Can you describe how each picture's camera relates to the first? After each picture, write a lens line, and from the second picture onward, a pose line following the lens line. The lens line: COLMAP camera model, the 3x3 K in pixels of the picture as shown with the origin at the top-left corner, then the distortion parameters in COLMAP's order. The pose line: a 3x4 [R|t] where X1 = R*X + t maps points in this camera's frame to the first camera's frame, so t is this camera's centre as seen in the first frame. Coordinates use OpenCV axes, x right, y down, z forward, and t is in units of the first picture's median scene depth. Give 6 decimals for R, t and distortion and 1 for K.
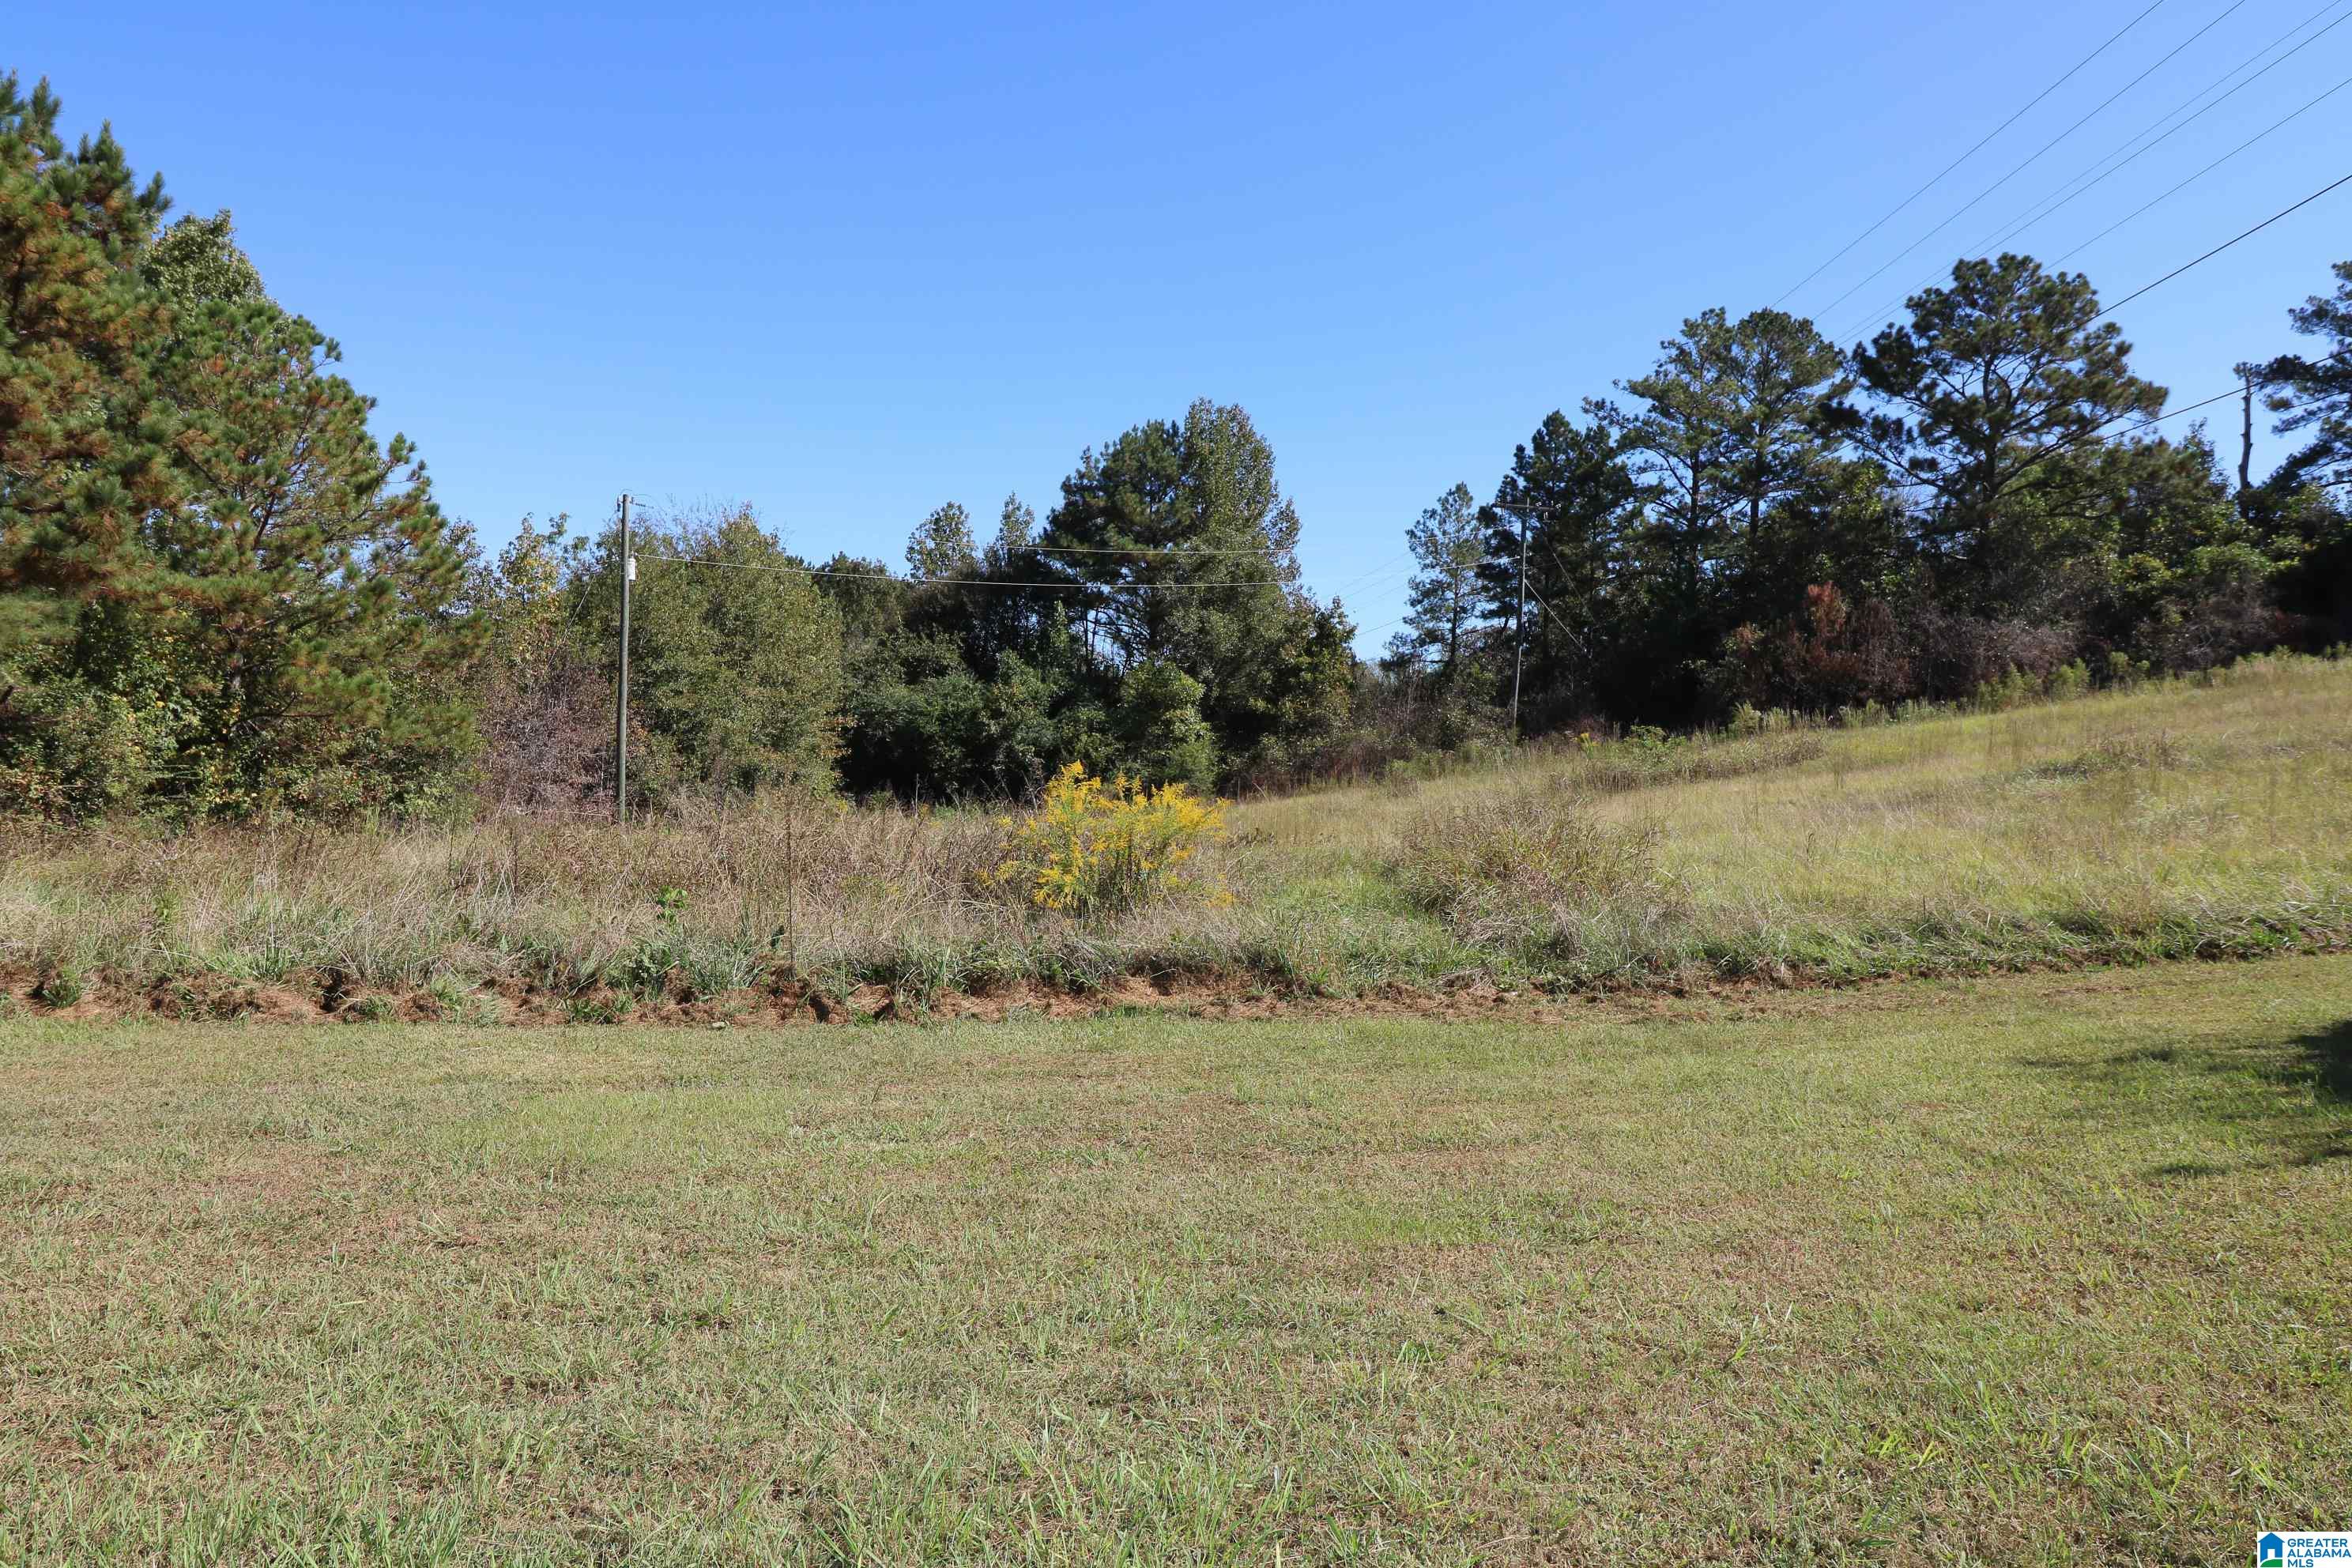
lens RADIAL K [[1523.5, 0, 1175.2], [0, 1523.5, 780.6], [0, 0, 1]] dist [0.000482, -0.000064]
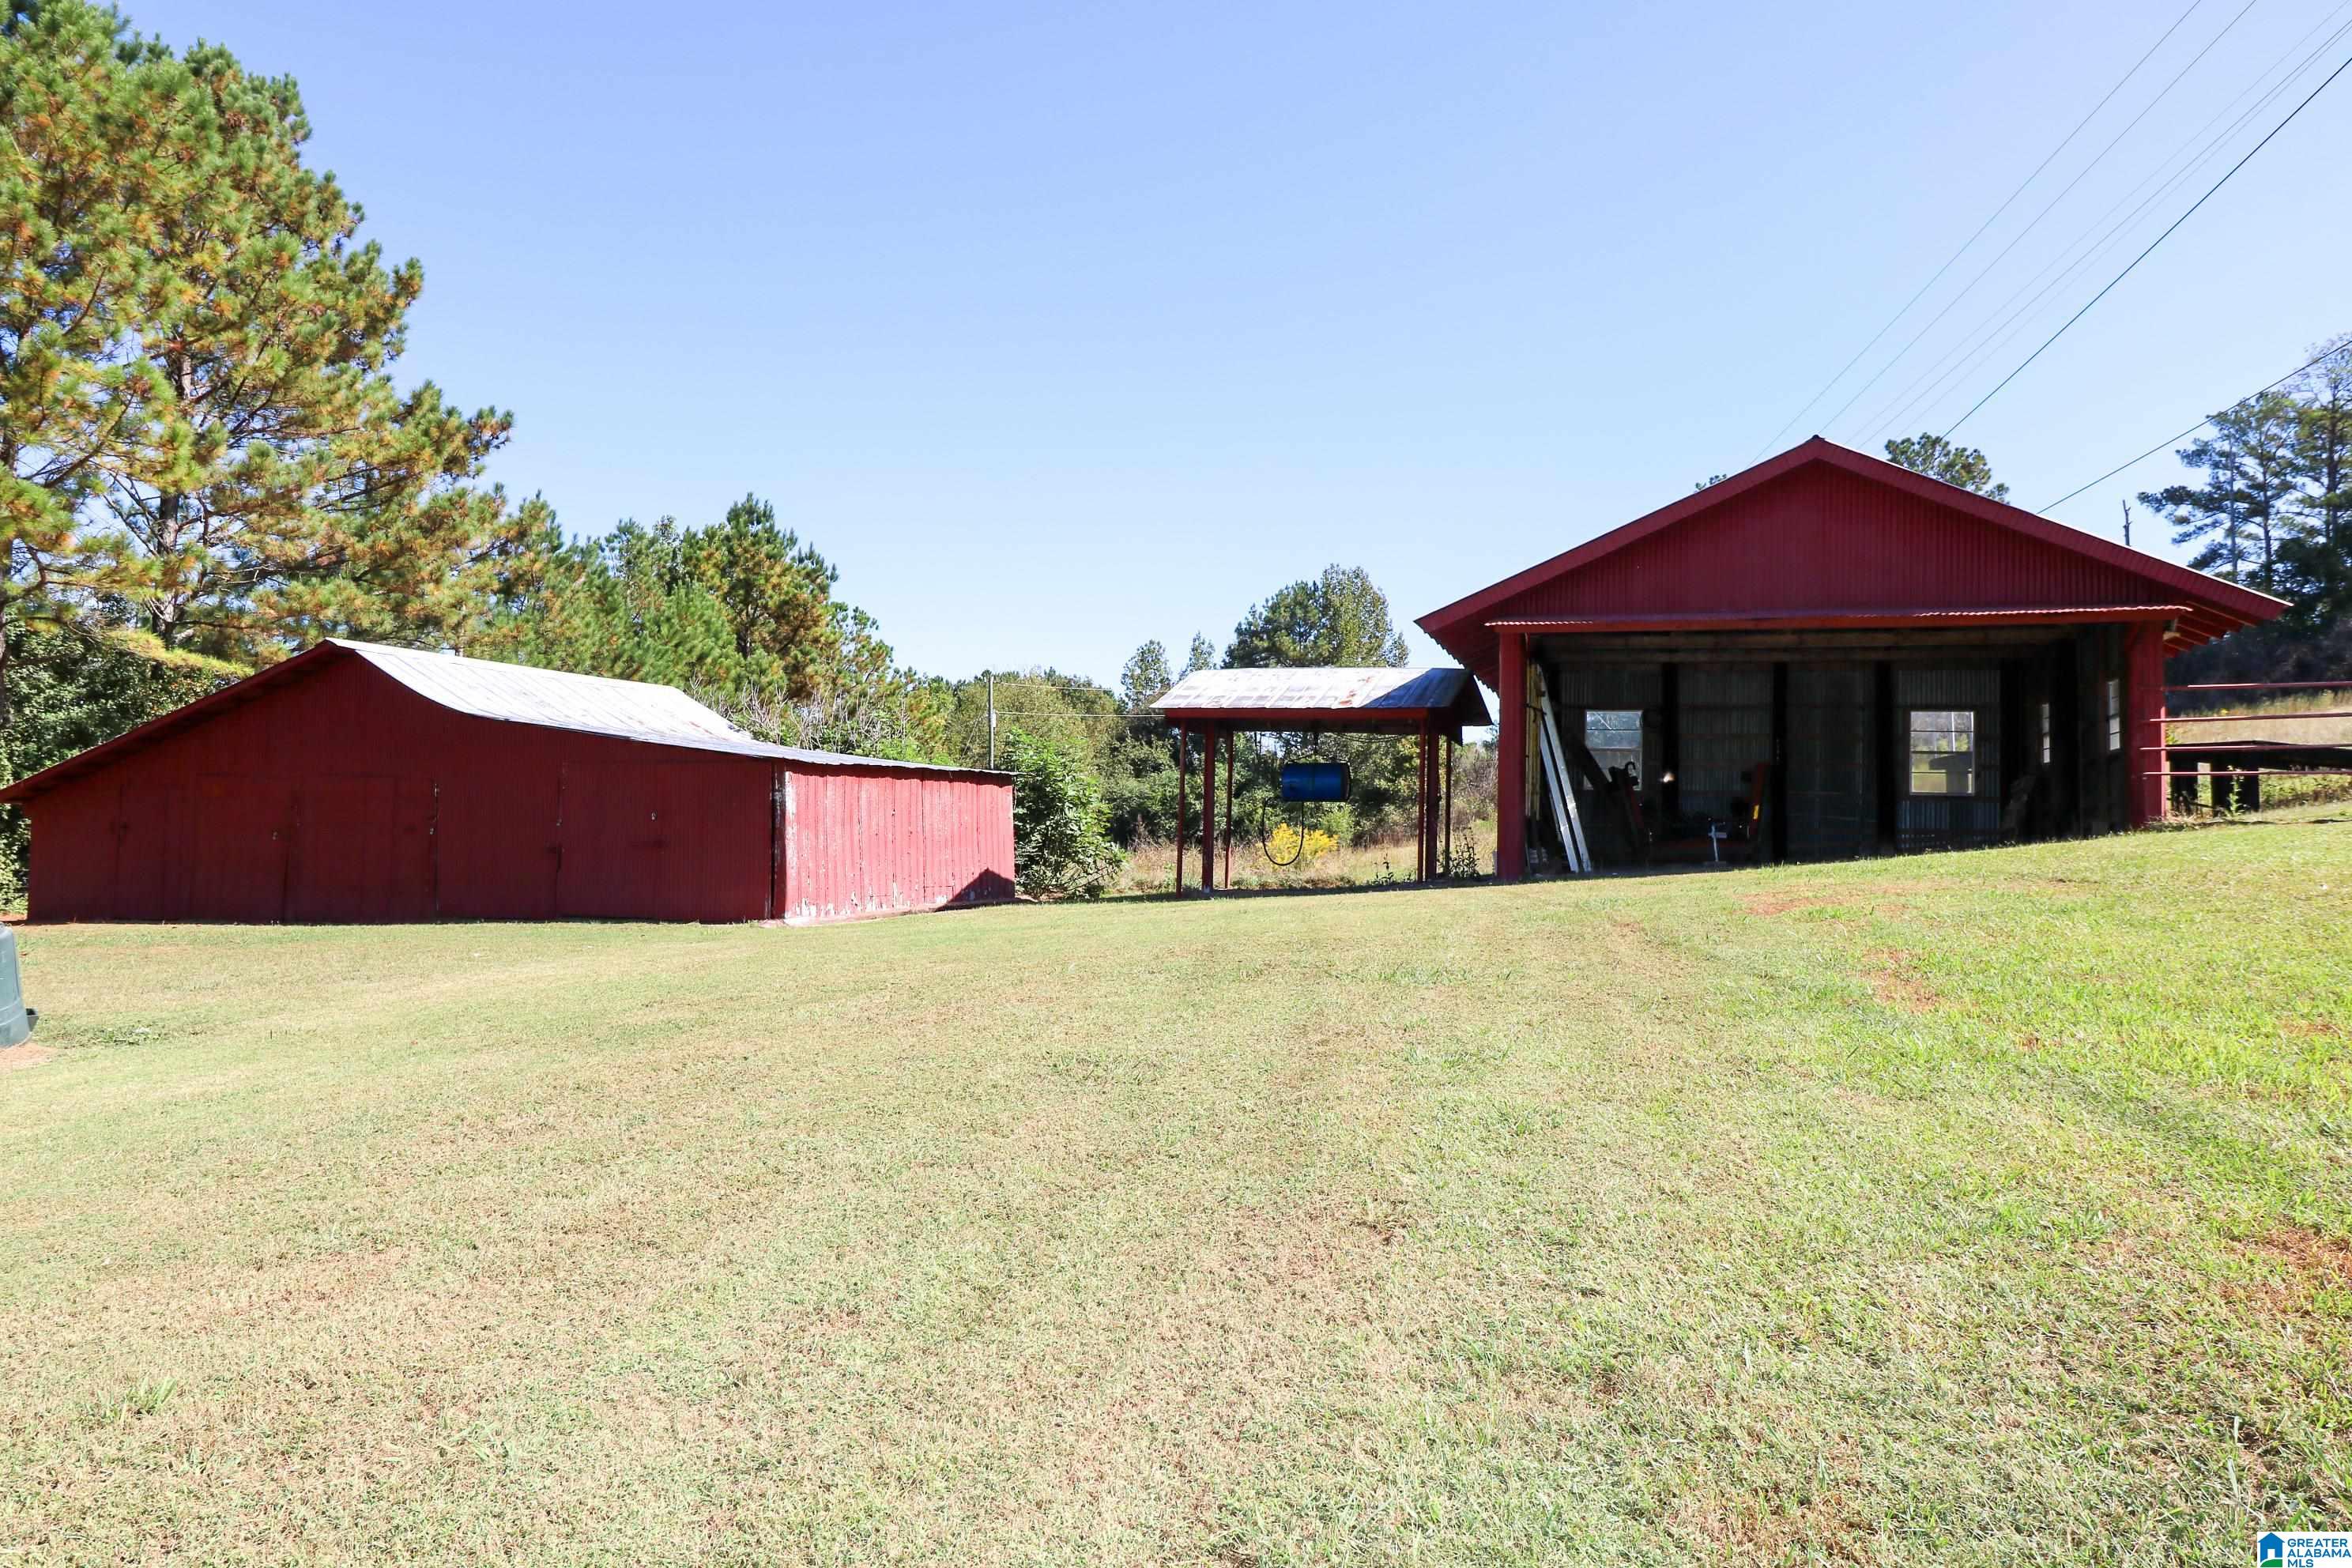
lens RADIAL K [[1523.5, 0, 1181.3], [0, 1523.5, 776.0], [0, 0, 1]] dist [0.000482, -0.000064]
pose [[0.994836, -0.034201, -0.095559, 0.004961], [0.029504, 0.998306, -0.050139, 0.007970], [0.097112, 0.047060, 0.994160, -0.394028]]
